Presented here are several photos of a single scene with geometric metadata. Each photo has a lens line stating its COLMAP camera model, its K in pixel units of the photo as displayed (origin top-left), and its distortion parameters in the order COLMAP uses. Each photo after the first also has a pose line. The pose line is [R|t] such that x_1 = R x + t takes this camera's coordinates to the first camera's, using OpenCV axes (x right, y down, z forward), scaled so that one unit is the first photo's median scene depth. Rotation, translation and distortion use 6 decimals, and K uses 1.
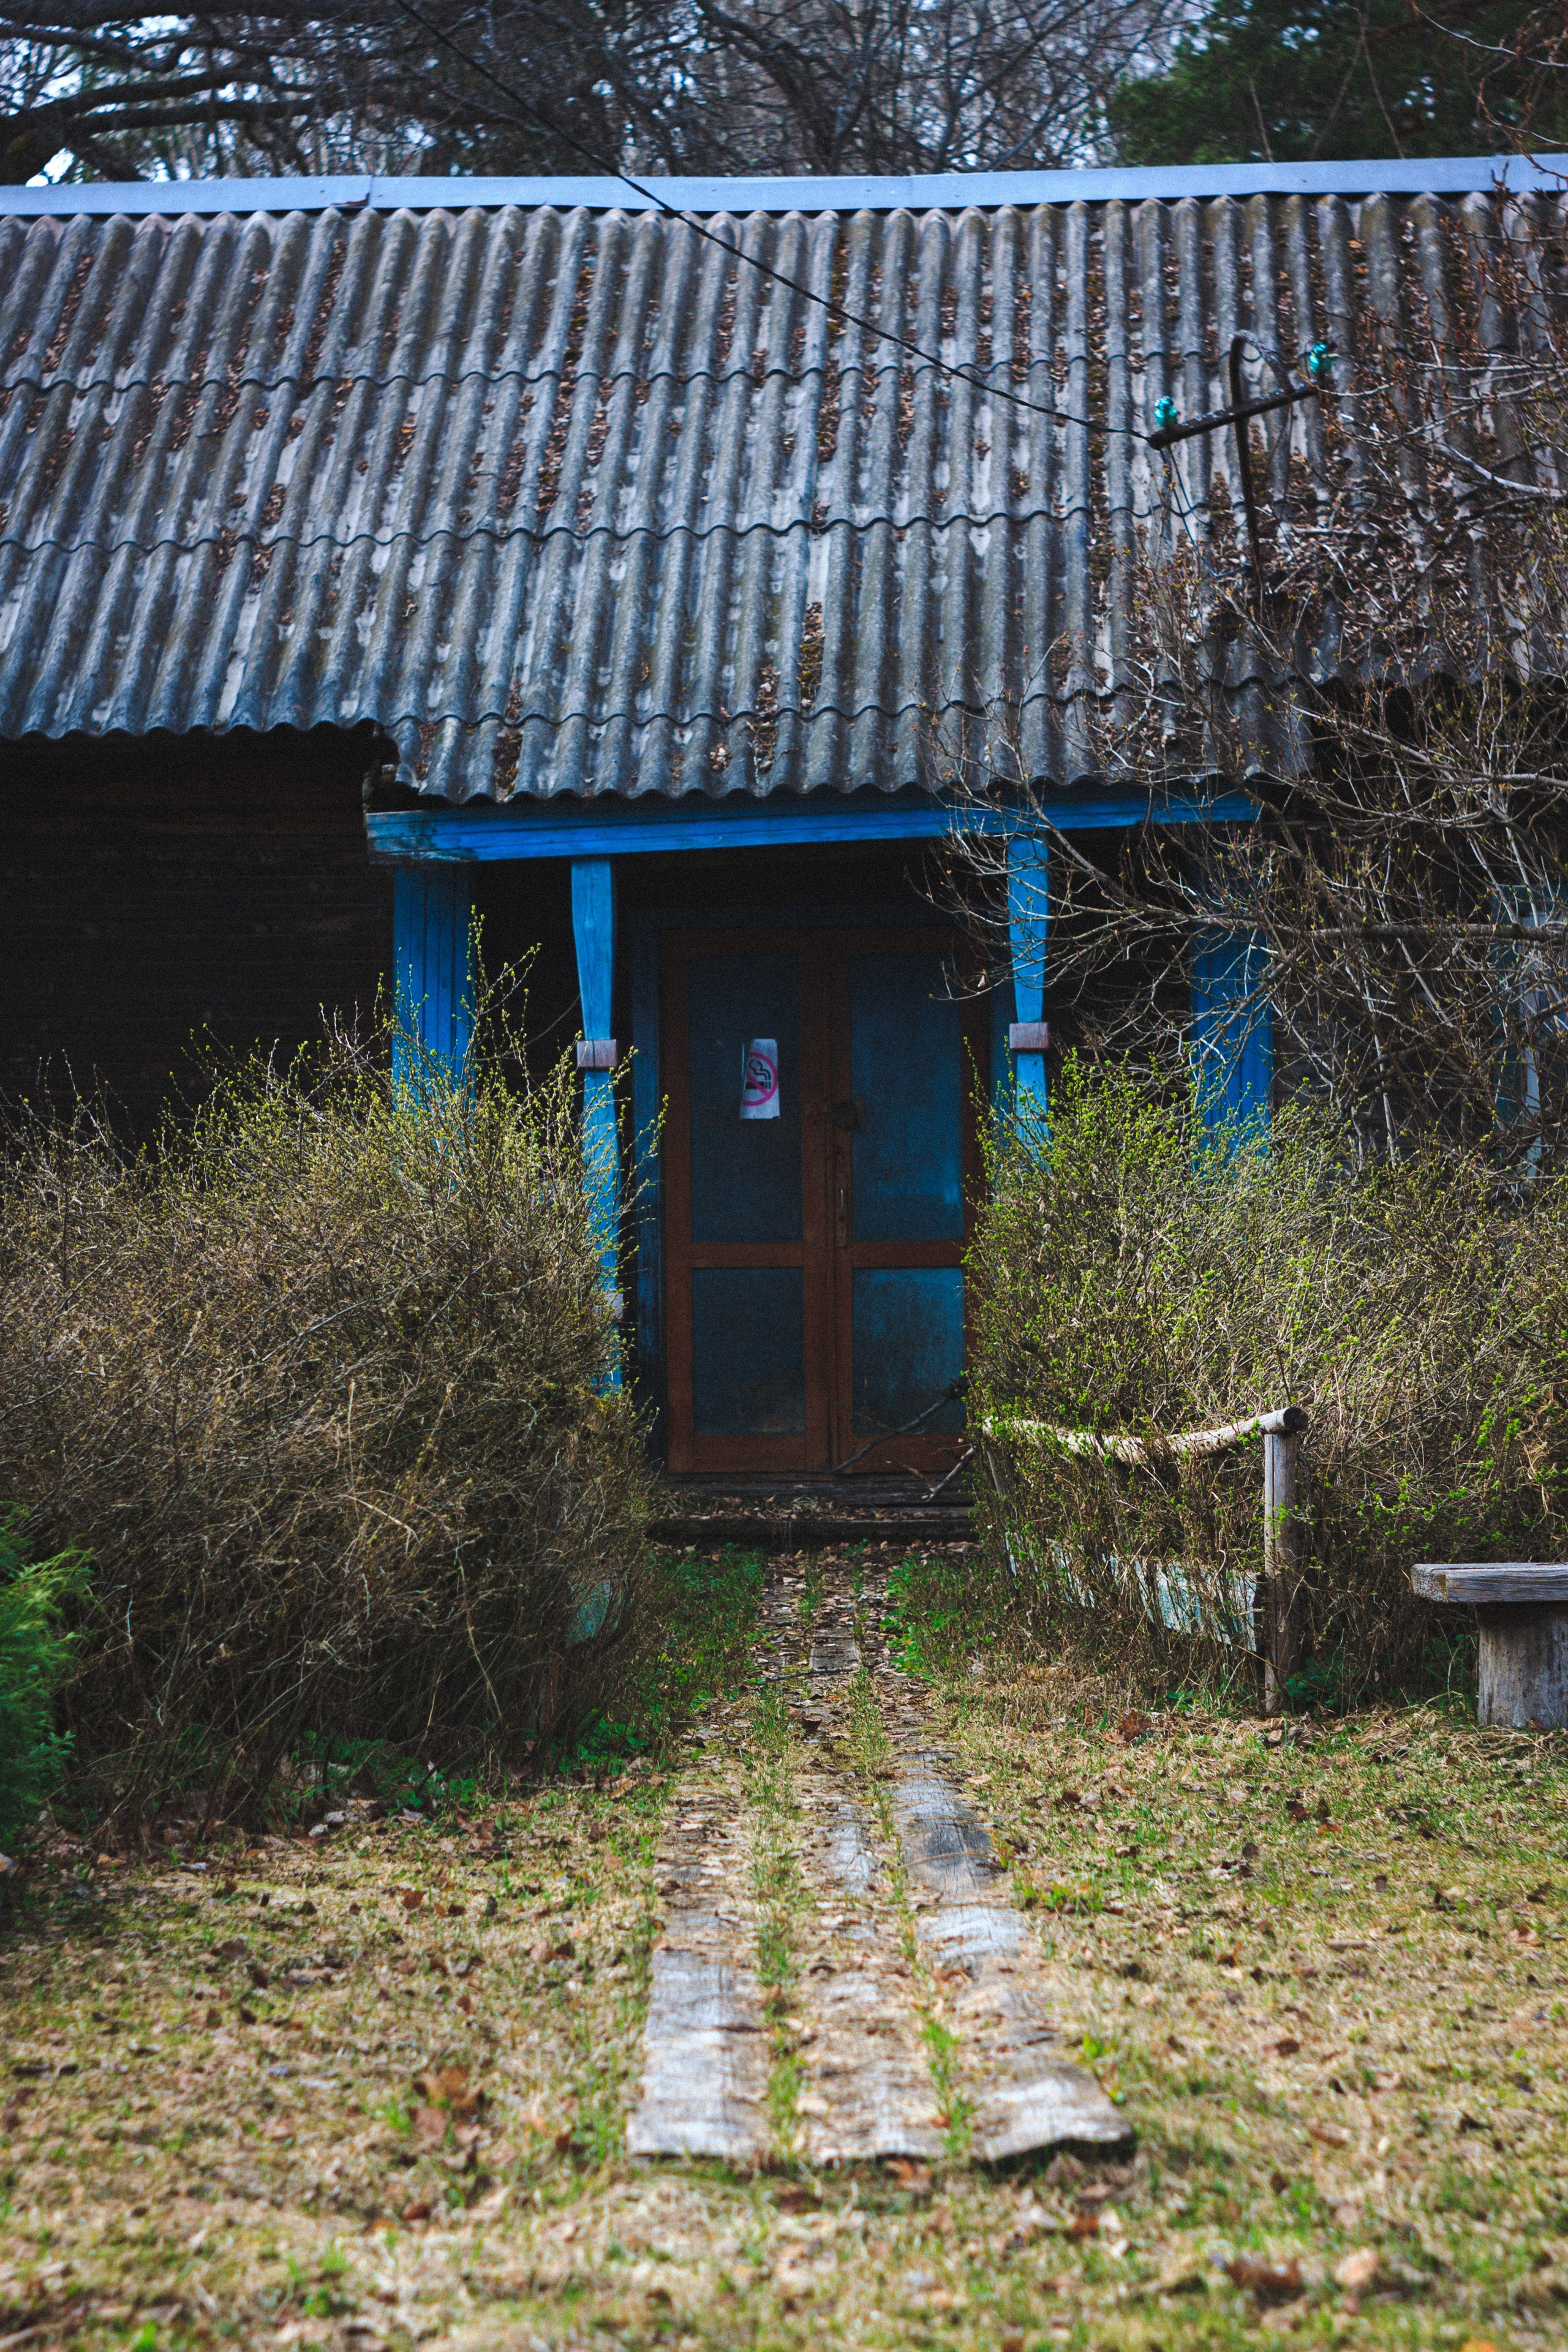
lens RADIAL K [[6426.6, 0, 784.0], [0, 6426.6, 1176.0], [0, 0, 1]] dist [0.087319, 0.032392]
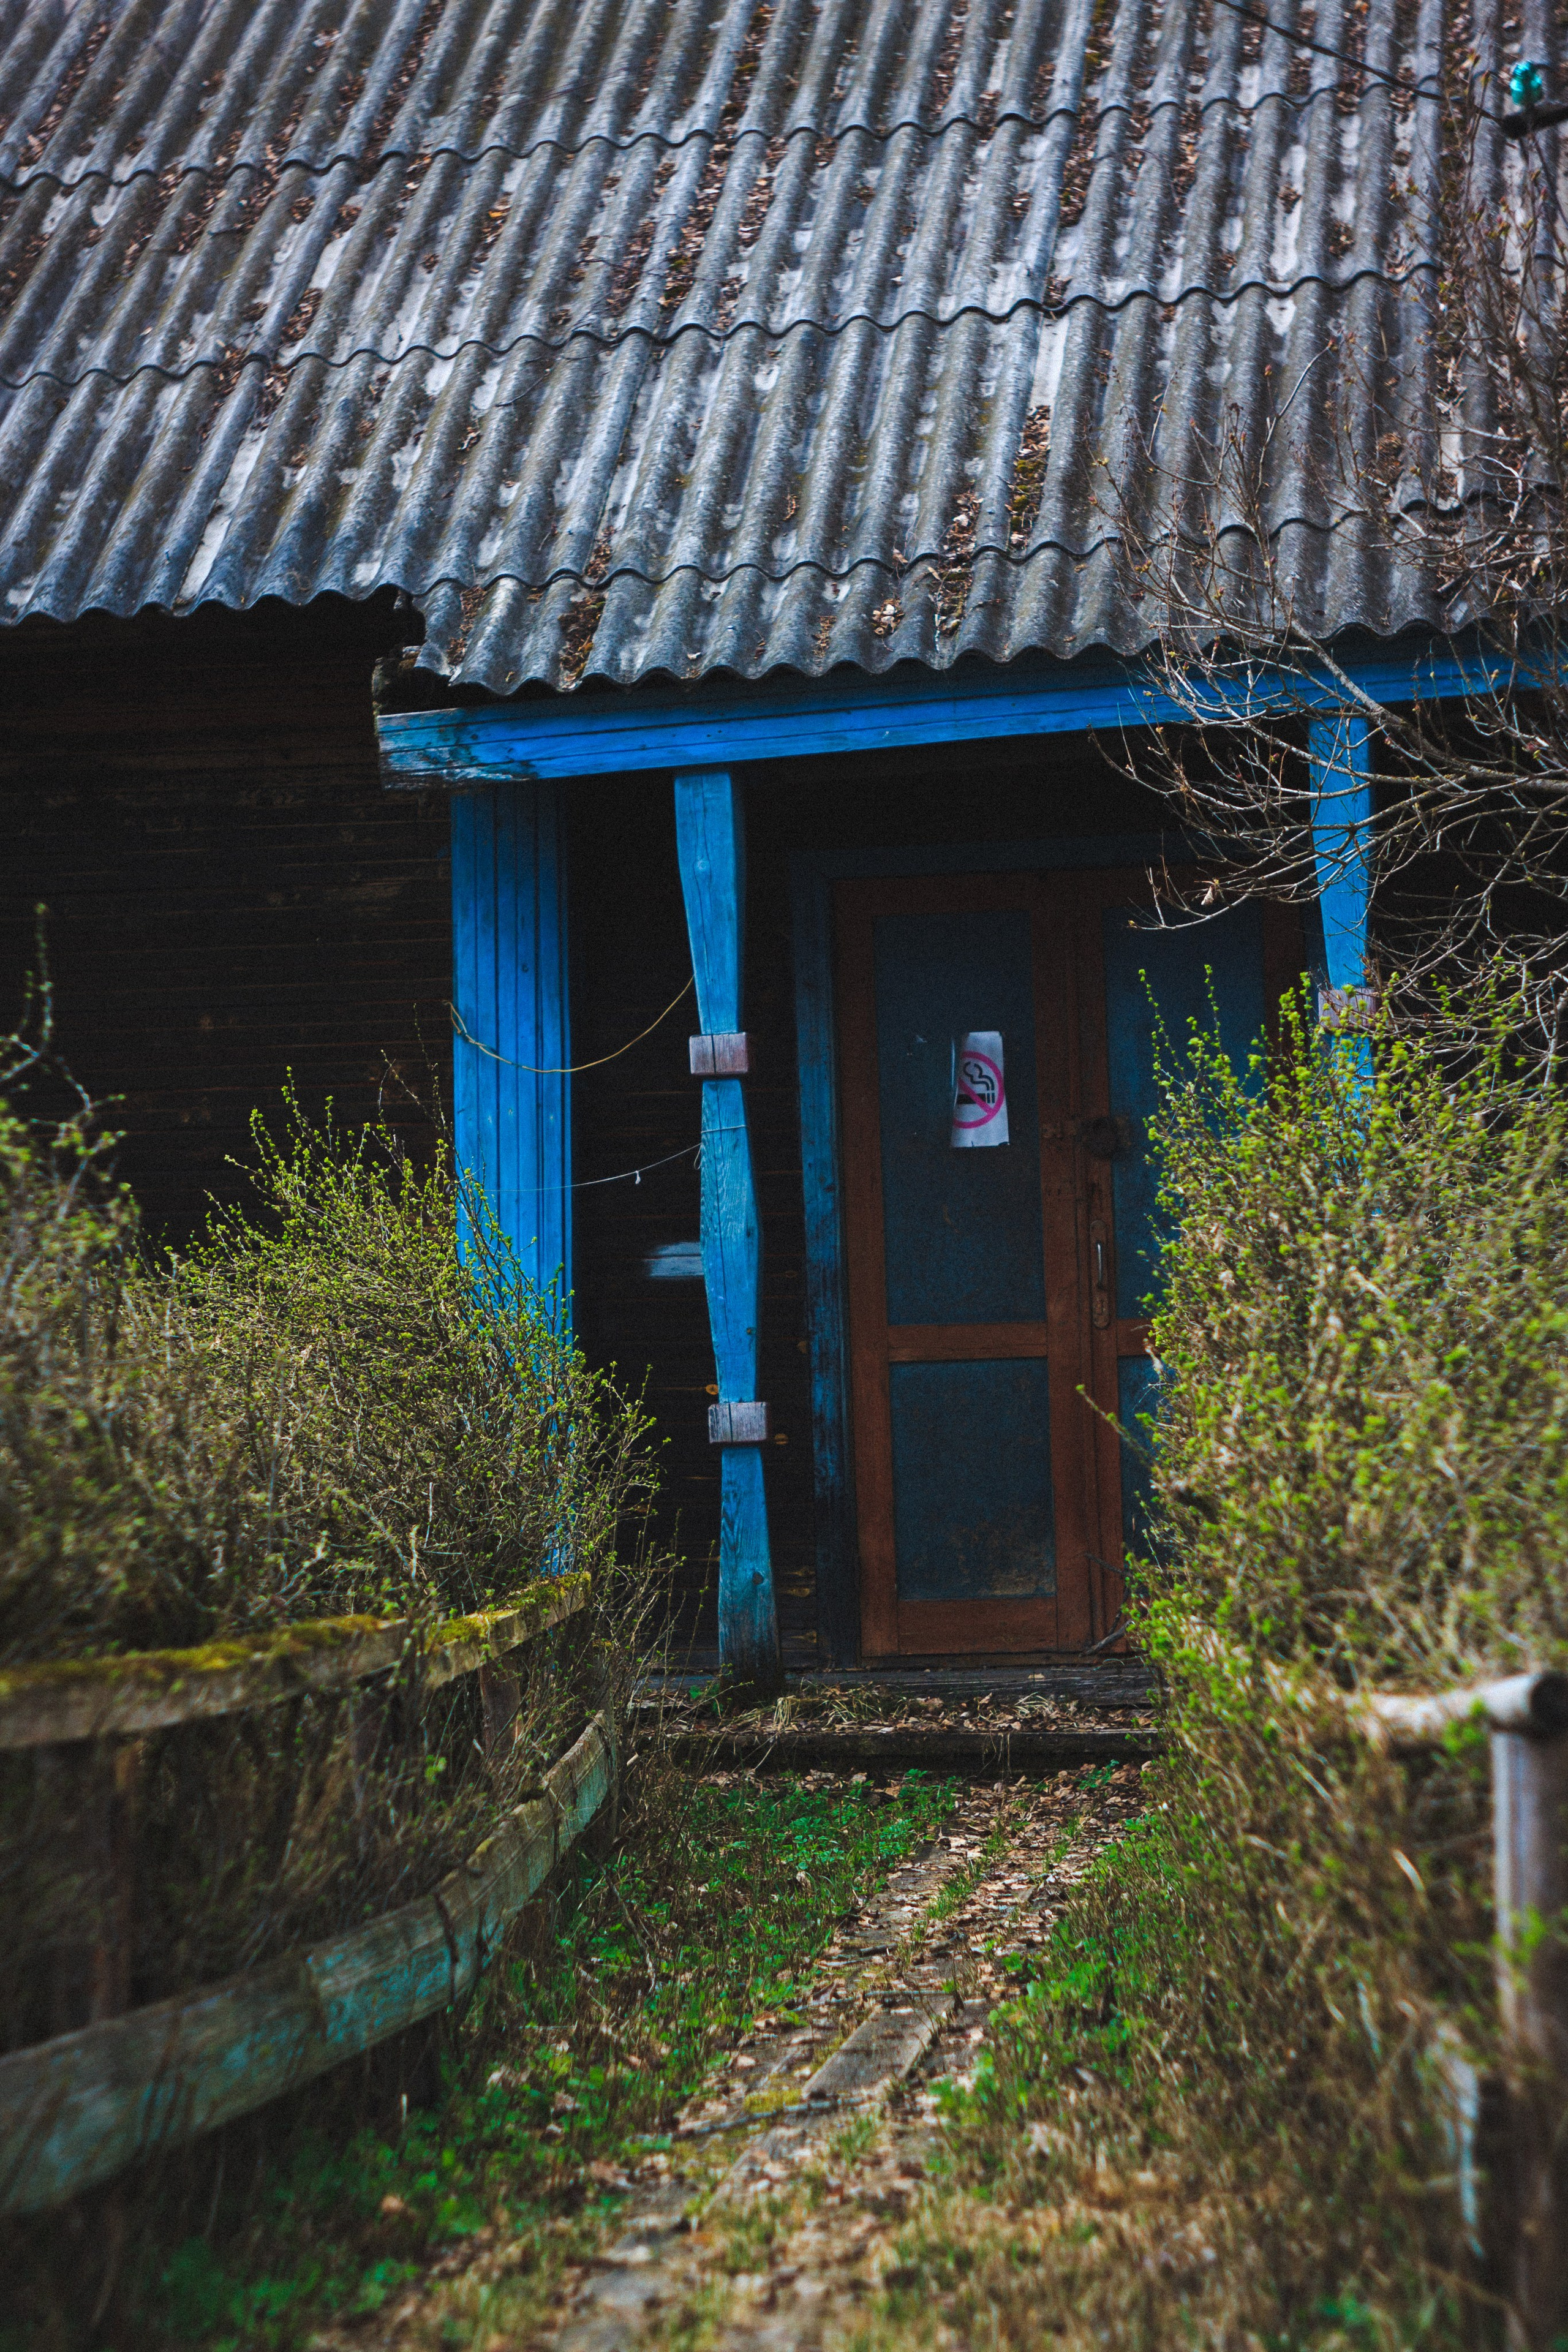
lens RADIAL K [[6426.6, 0, 784.0], [0, 6426.6, 1176.0], [0, 0, 1]] dist [0.087319, 0.032392]
pose [[0.996014, -0.027113, -0.084977, 0.033420], [0.025853, 0.999539, -0.015901, 0.004746], [0.085369, 0.013640, 0.996256, 0.295009]]
